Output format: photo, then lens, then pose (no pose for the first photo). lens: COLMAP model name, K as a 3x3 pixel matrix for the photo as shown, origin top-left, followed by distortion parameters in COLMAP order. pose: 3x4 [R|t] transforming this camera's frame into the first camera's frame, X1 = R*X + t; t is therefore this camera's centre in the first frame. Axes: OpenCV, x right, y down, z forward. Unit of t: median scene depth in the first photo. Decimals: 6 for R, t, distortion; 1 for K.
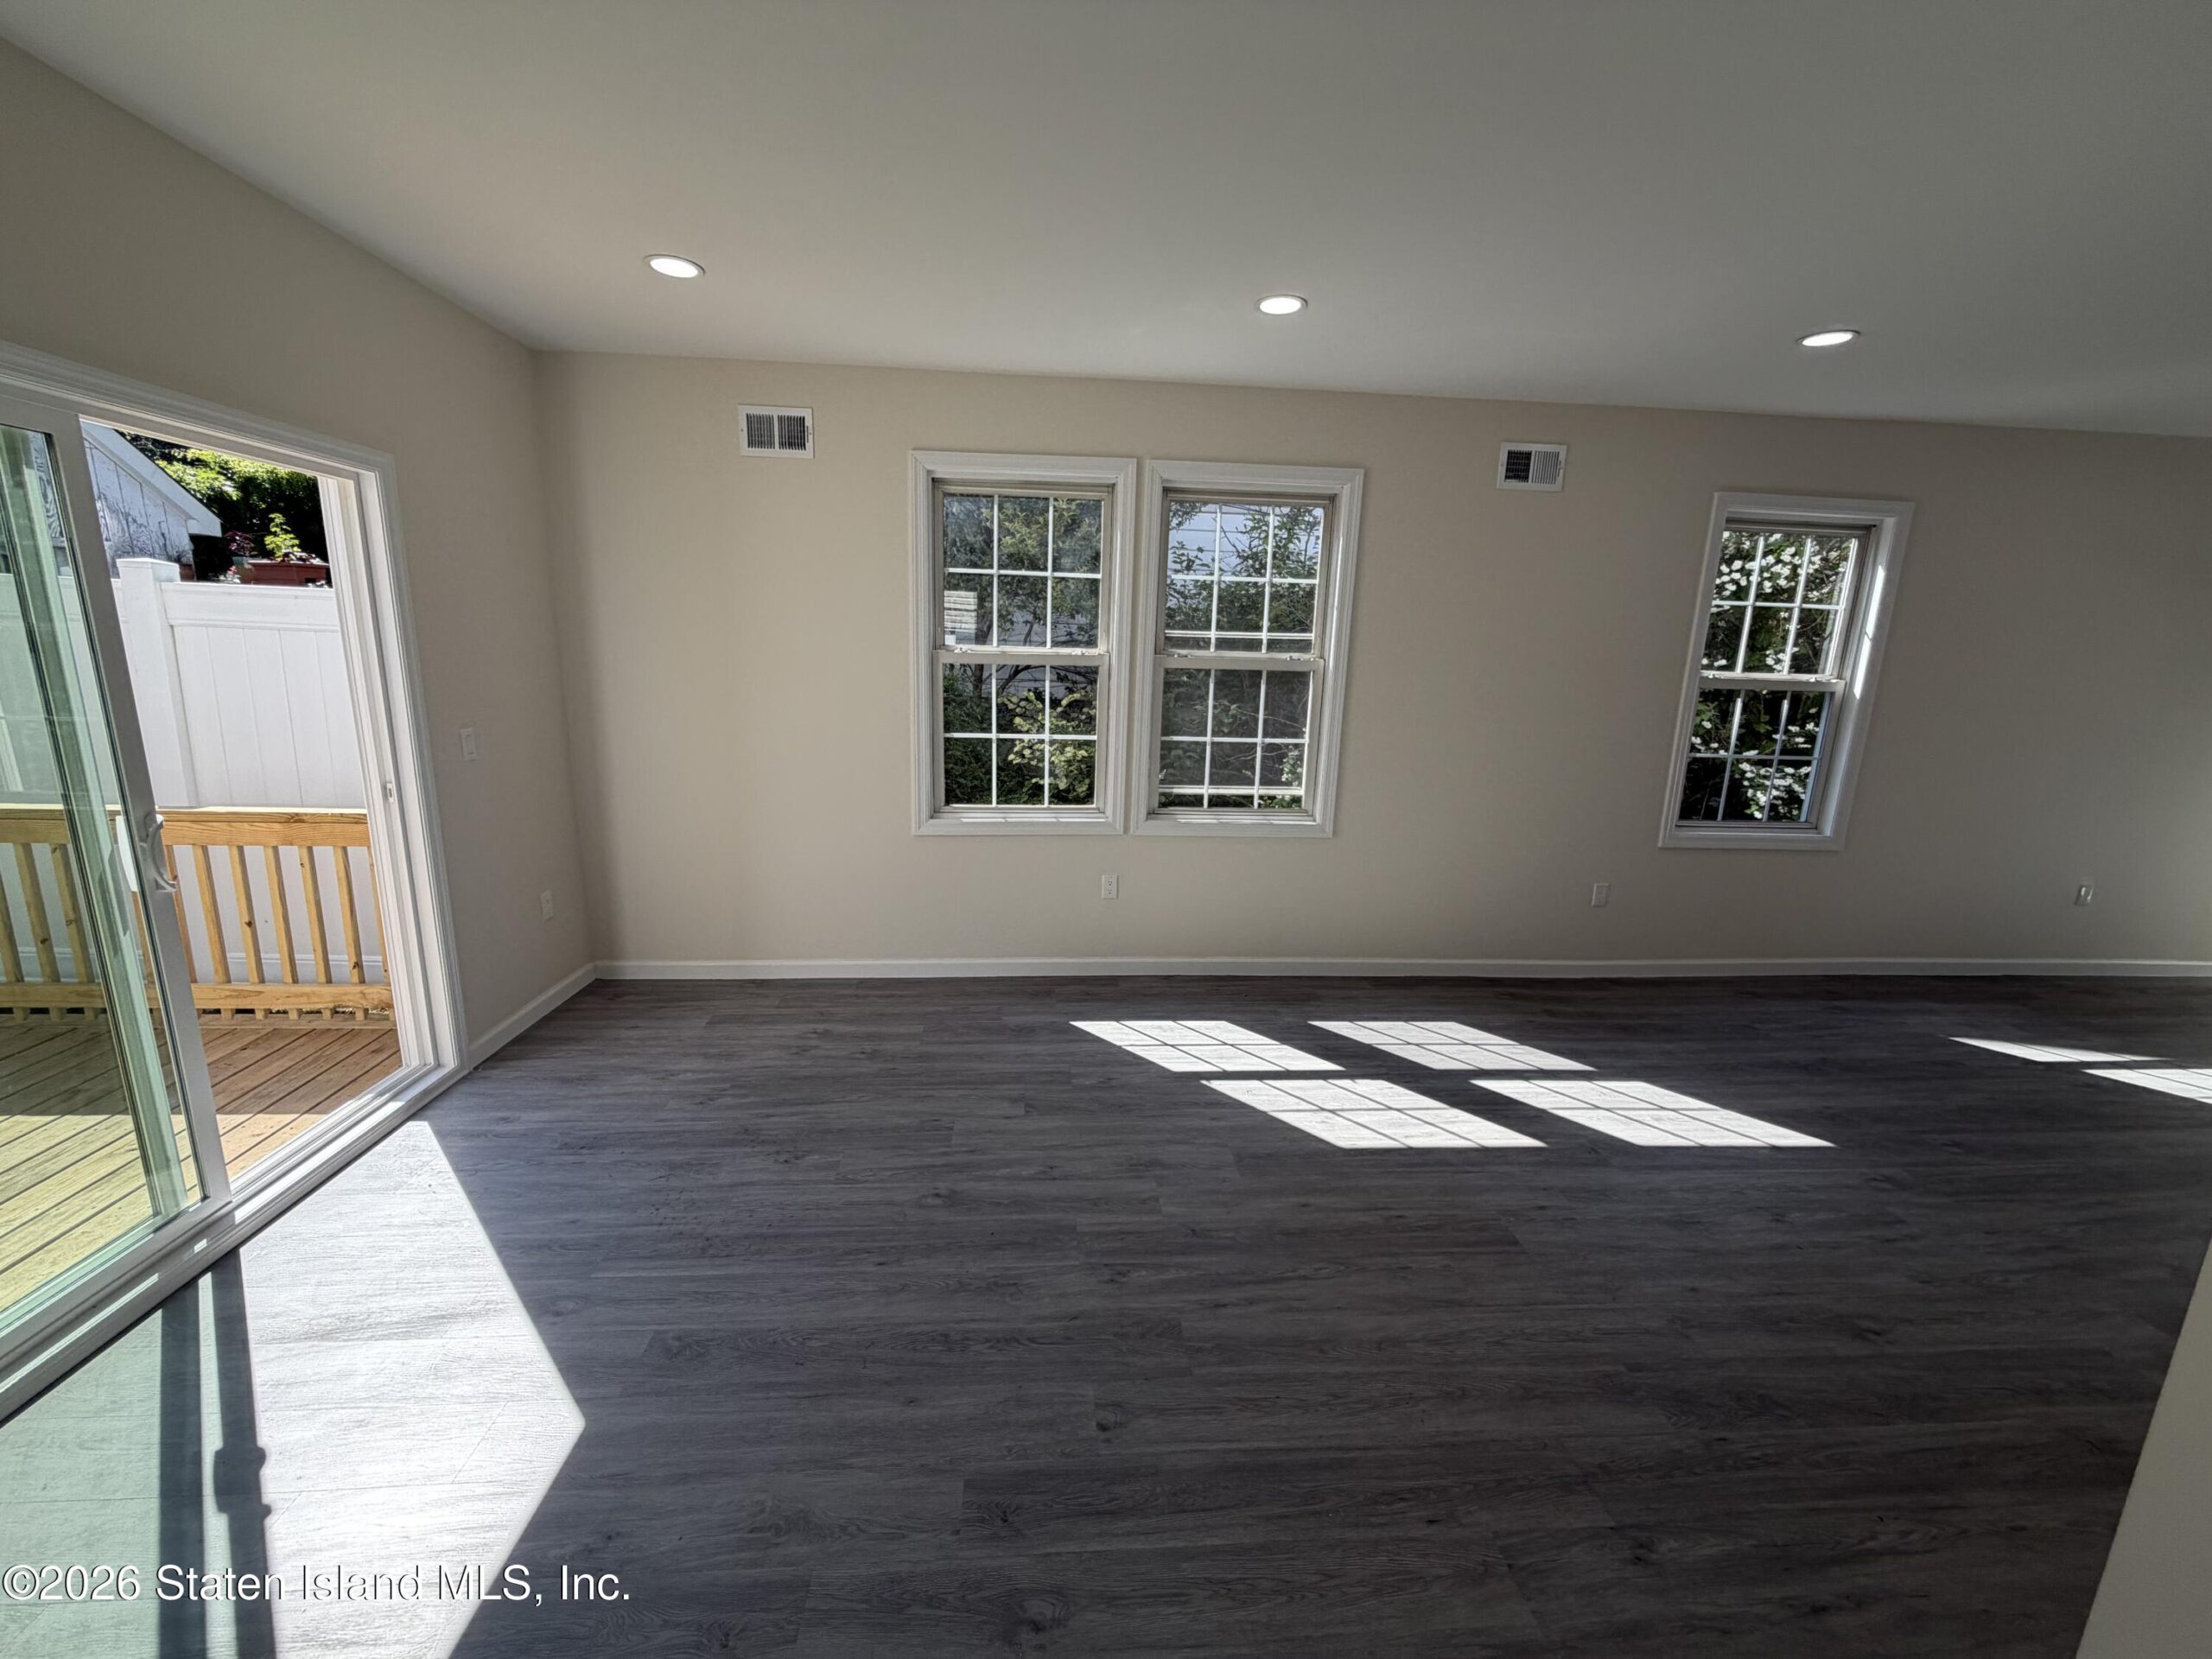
lens RADIAL K [[881.1, 0, 1097.3], [0, 881.1, 830.9], [0, 0, 1]] dist [-0.000048, -0.000268]
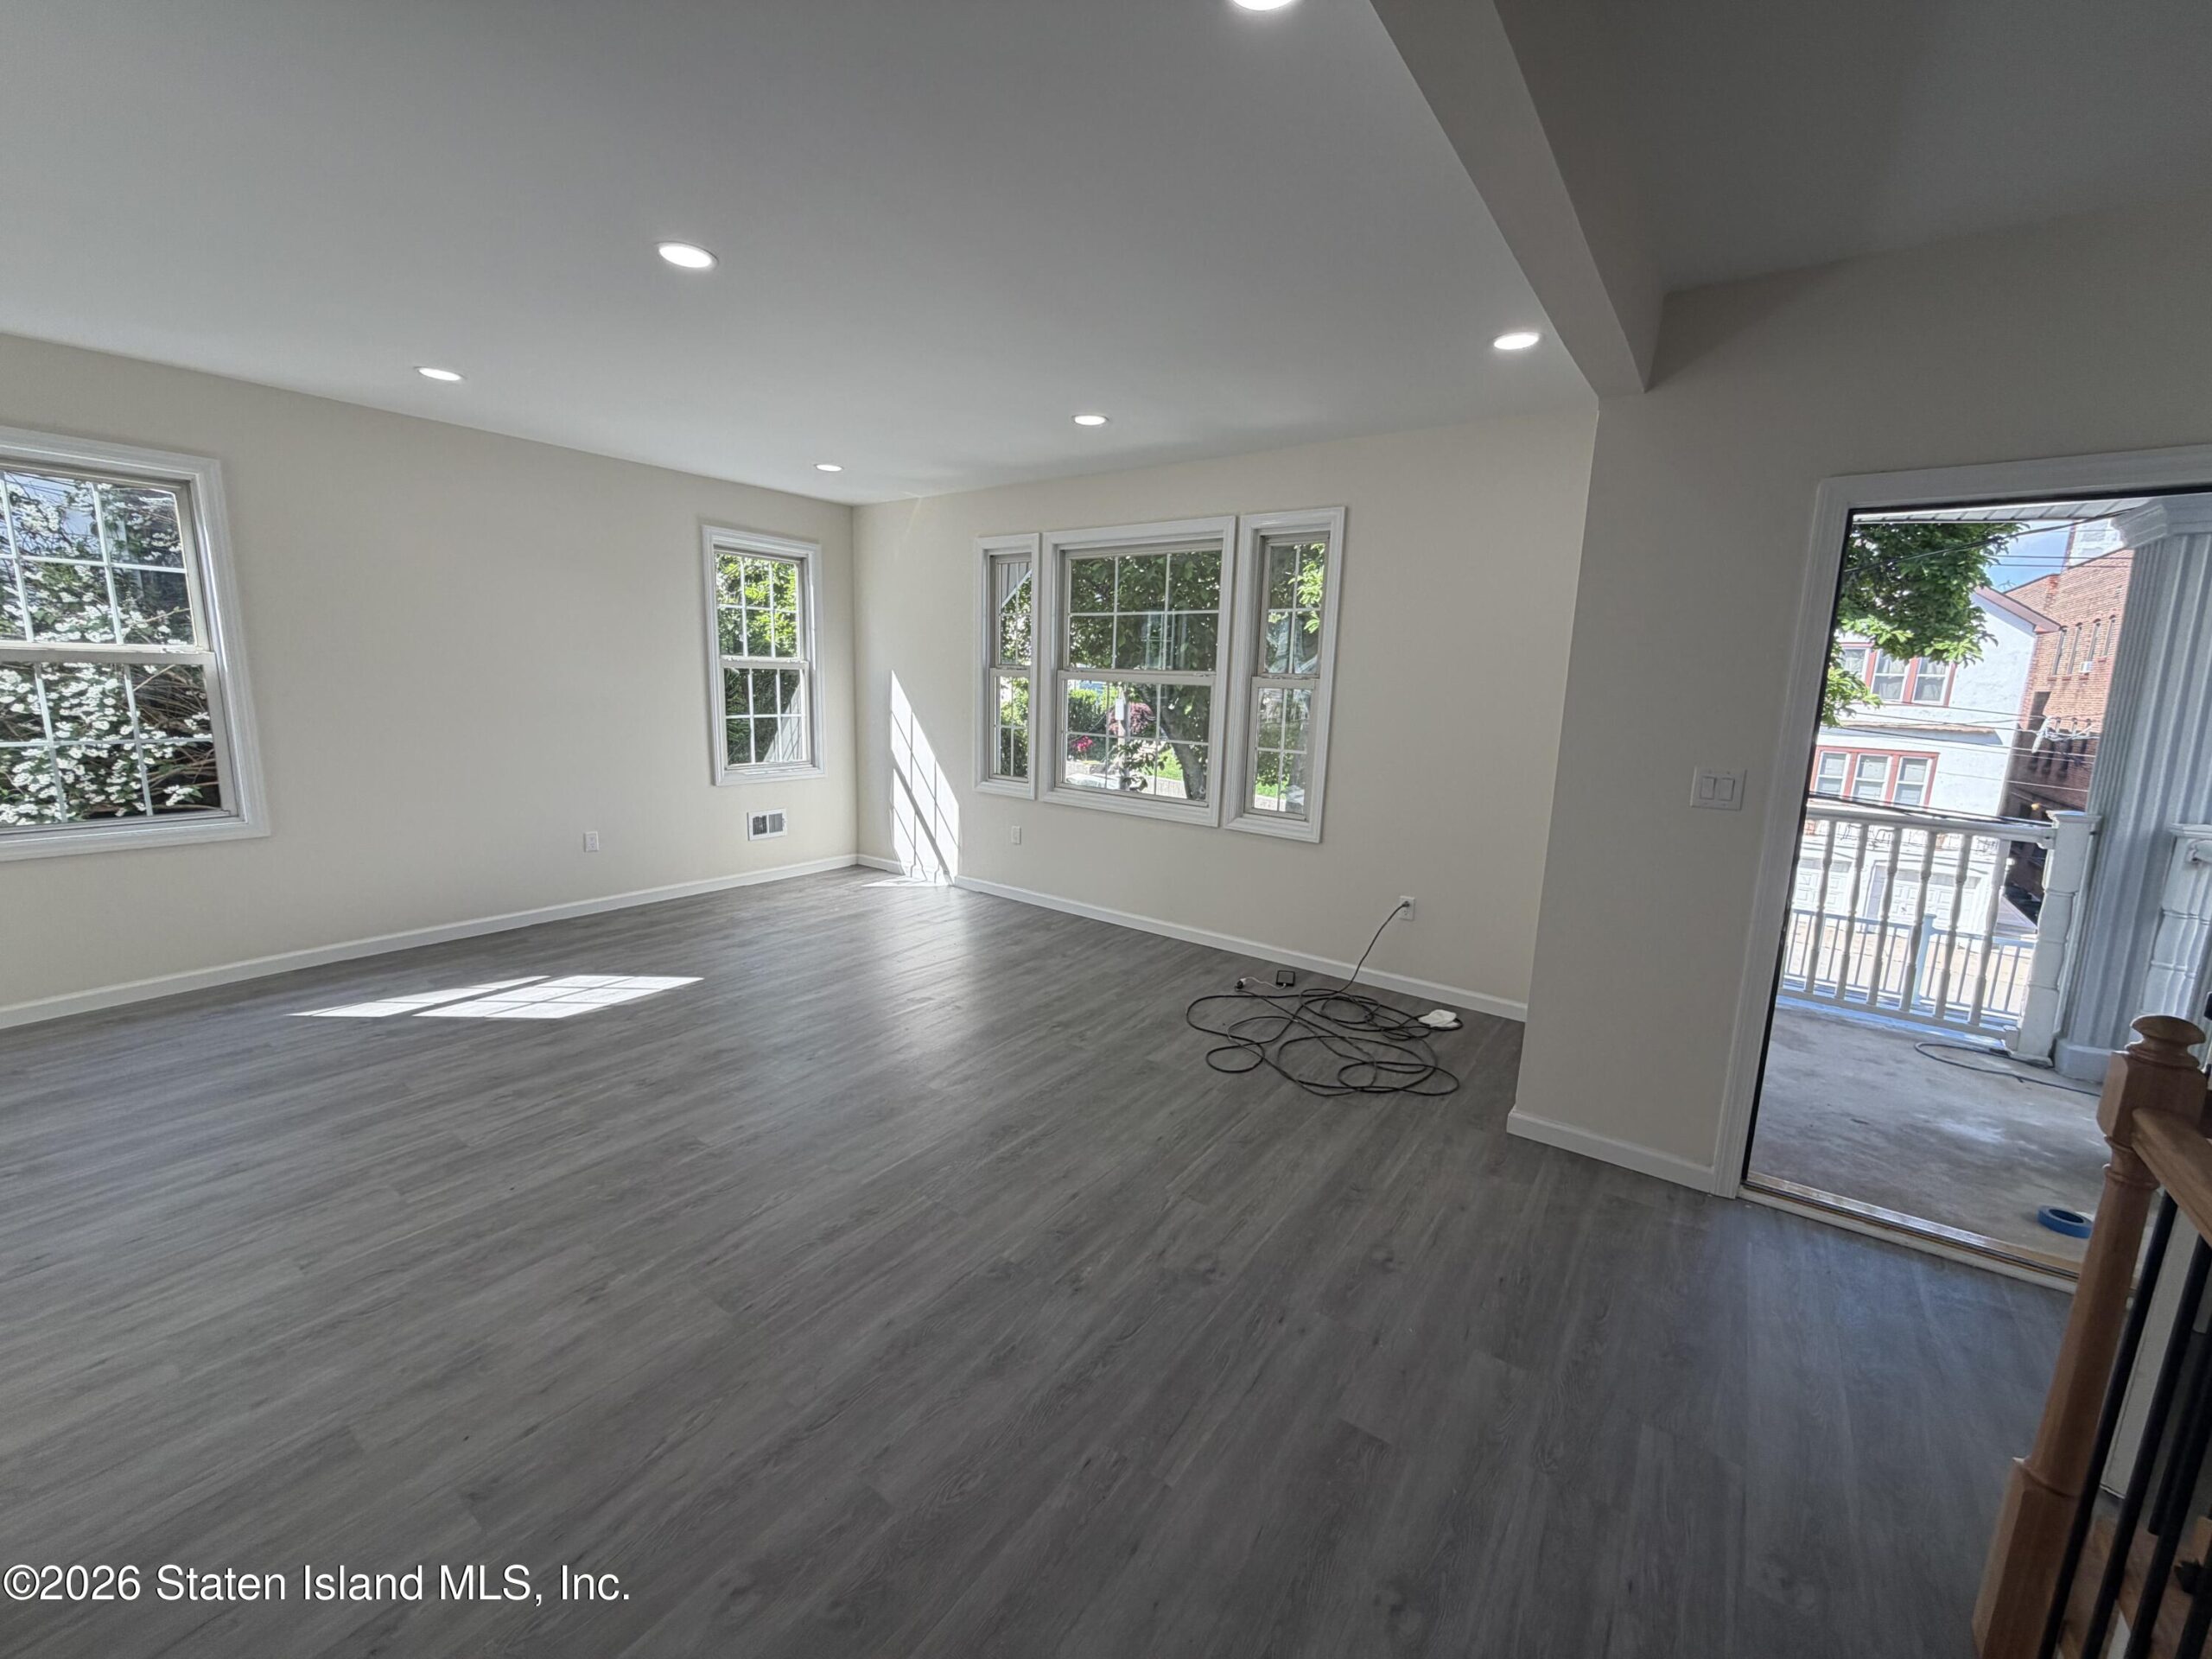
lens RADIAL K [[881.1, 0, 1097.9], [0, 881.1, 828.2], [0, 0, 1]] dist [-0.000048, -0.000268]
pose [[0.653455, -0.143855, 0.743171, 0.930722], [0.144823, 0.987399, 0.063790, 0.104824], [-0.742982, 0.065945, 0.666054, -0.341335]]
